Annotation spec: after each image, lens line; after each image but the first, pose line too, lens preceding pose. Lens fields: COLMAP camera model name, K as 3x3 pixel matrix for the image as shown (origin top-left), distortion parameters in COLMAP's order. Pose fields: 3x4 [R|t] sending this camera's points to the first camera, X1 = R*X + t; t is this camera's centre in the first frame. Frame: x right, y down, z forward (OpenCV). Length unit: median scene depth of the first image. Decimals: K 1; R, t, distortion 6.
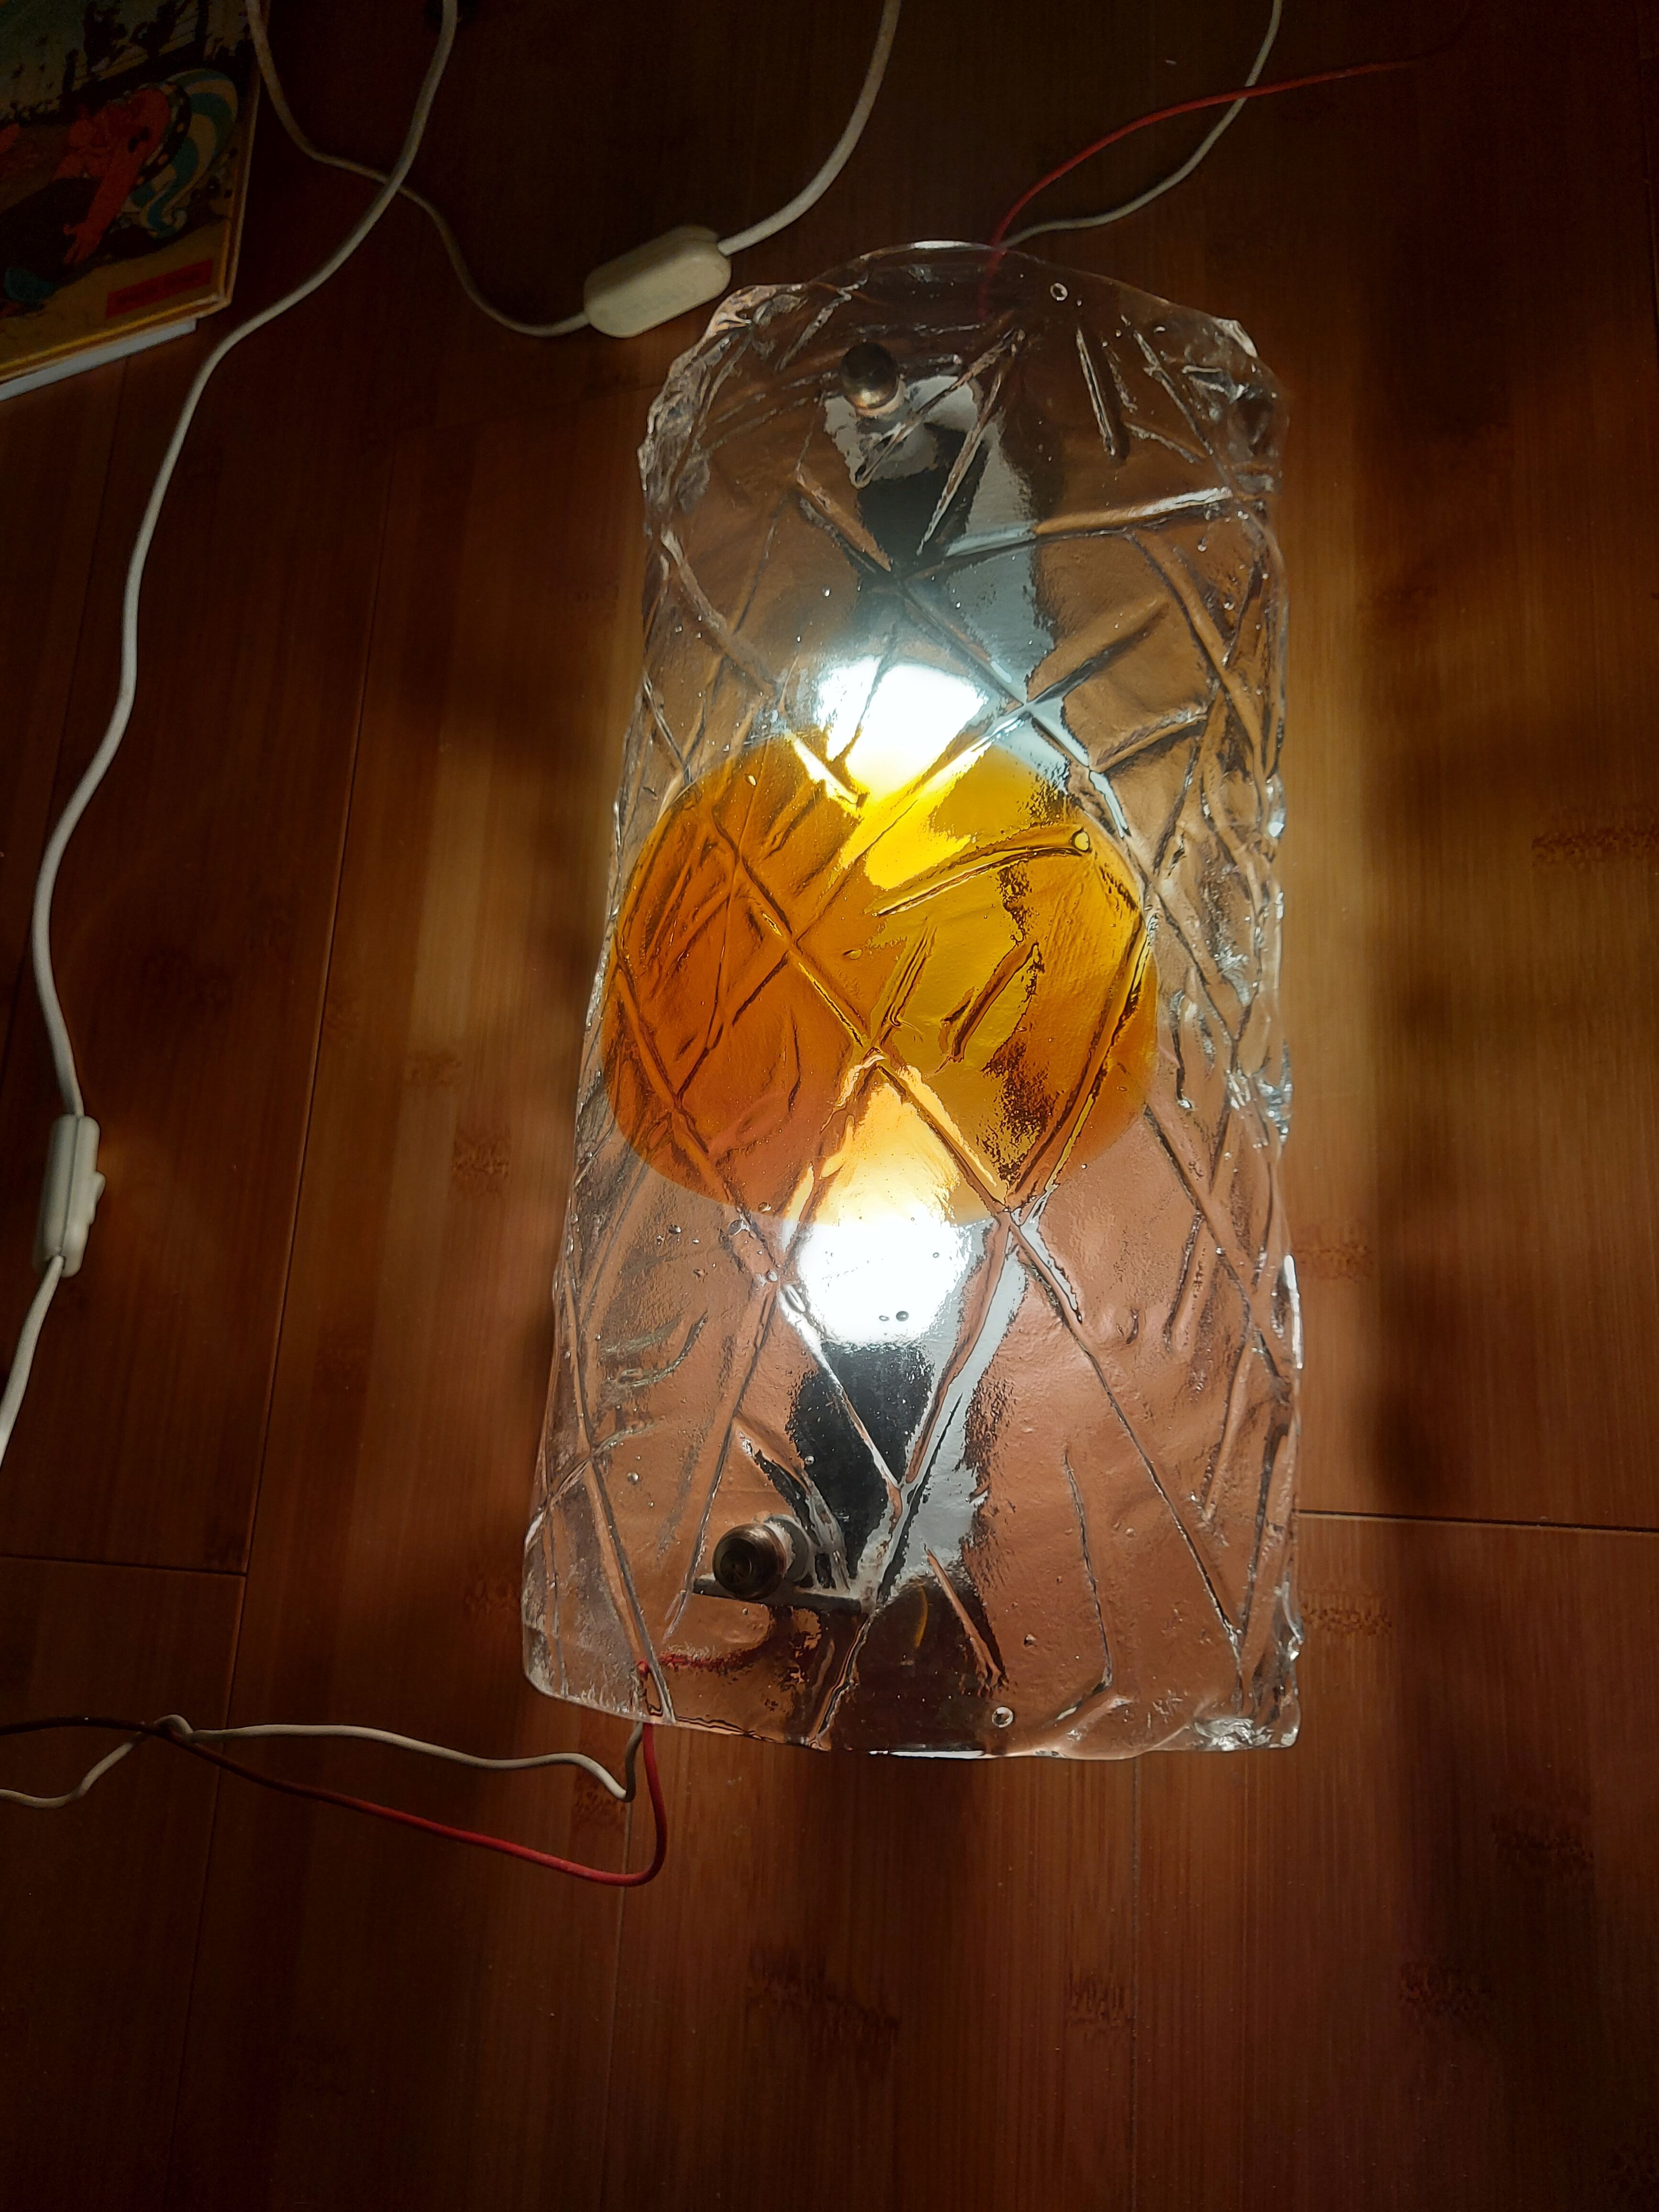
lens RADIAL K [[1603.0, 0, 826.6], [0, 1603.0, 1090.8], [0, 0, 1]] dist [0.035360, -0.048517]
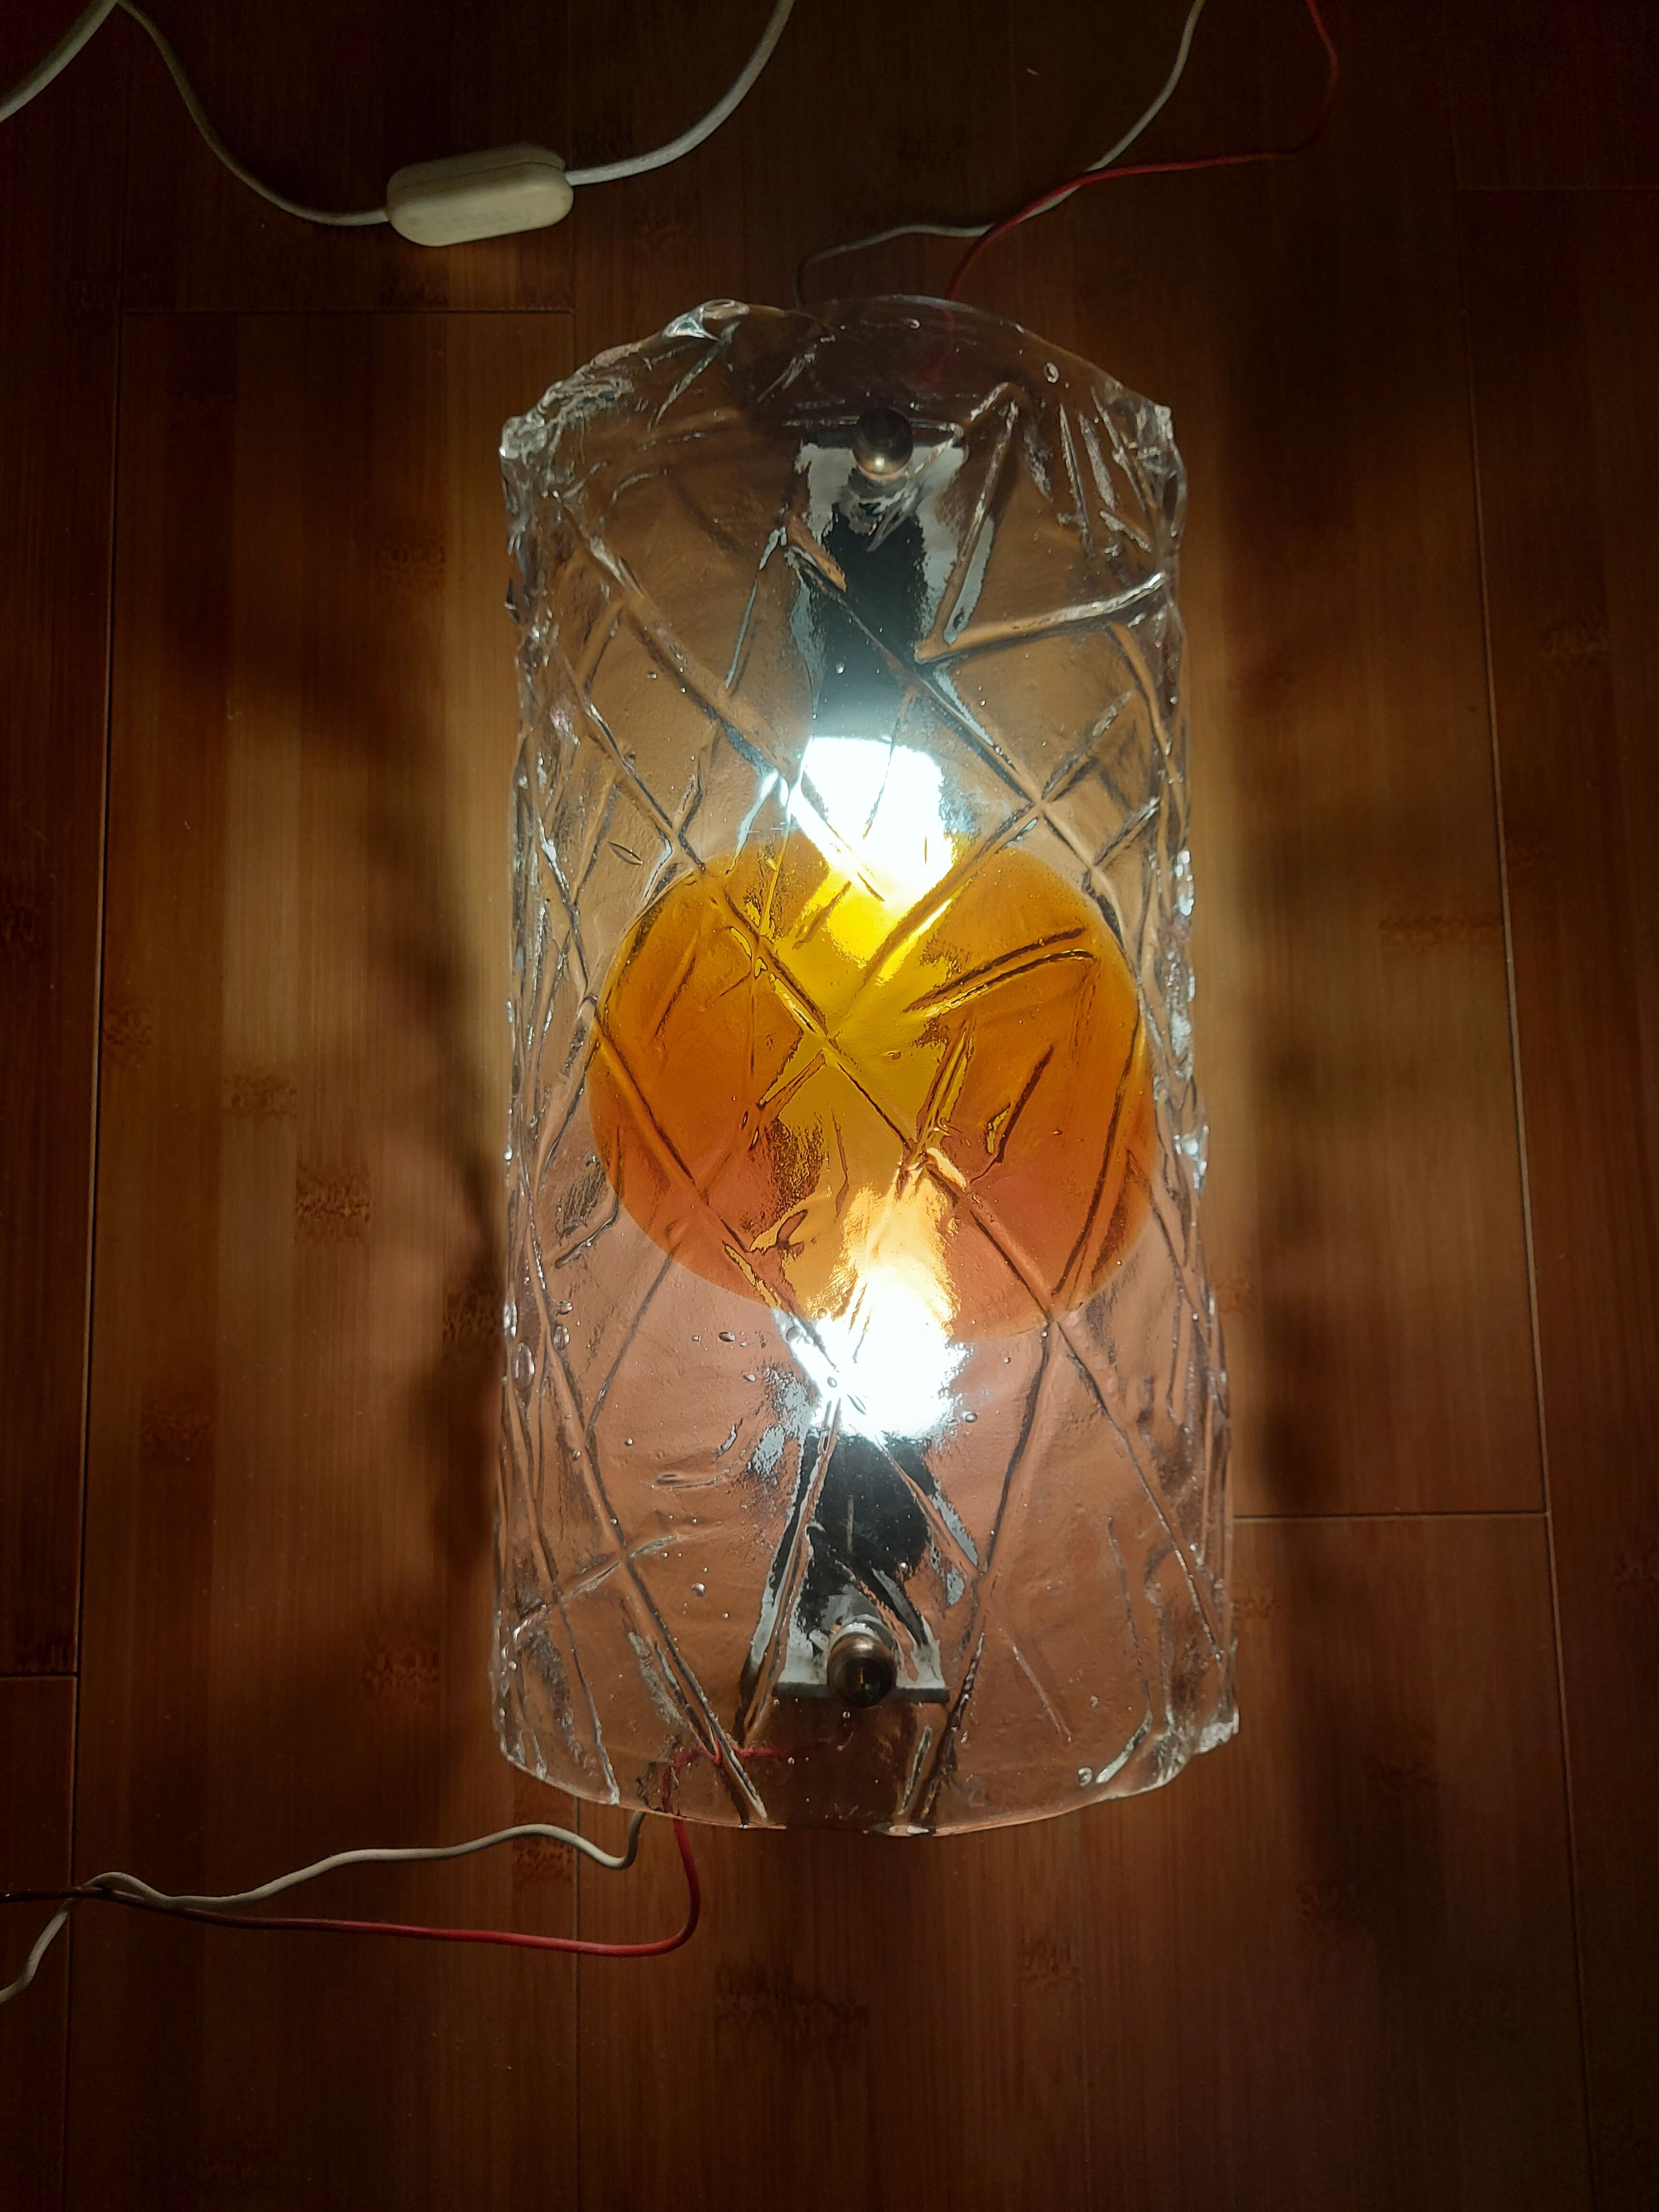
lens RADIAL K [[1603.0, 0, 809.7], [0, 1603.0, 1089.8], [0, 0, 1]] dist [0.035360, -0.048517]
pose [[0.929923, -0.023586, 0.366998, -0.370316], [-0.022037, 0.992574, 0.119629, -0.168269], [-0.367094, -0.119334, 0.922497, 0.077302]]
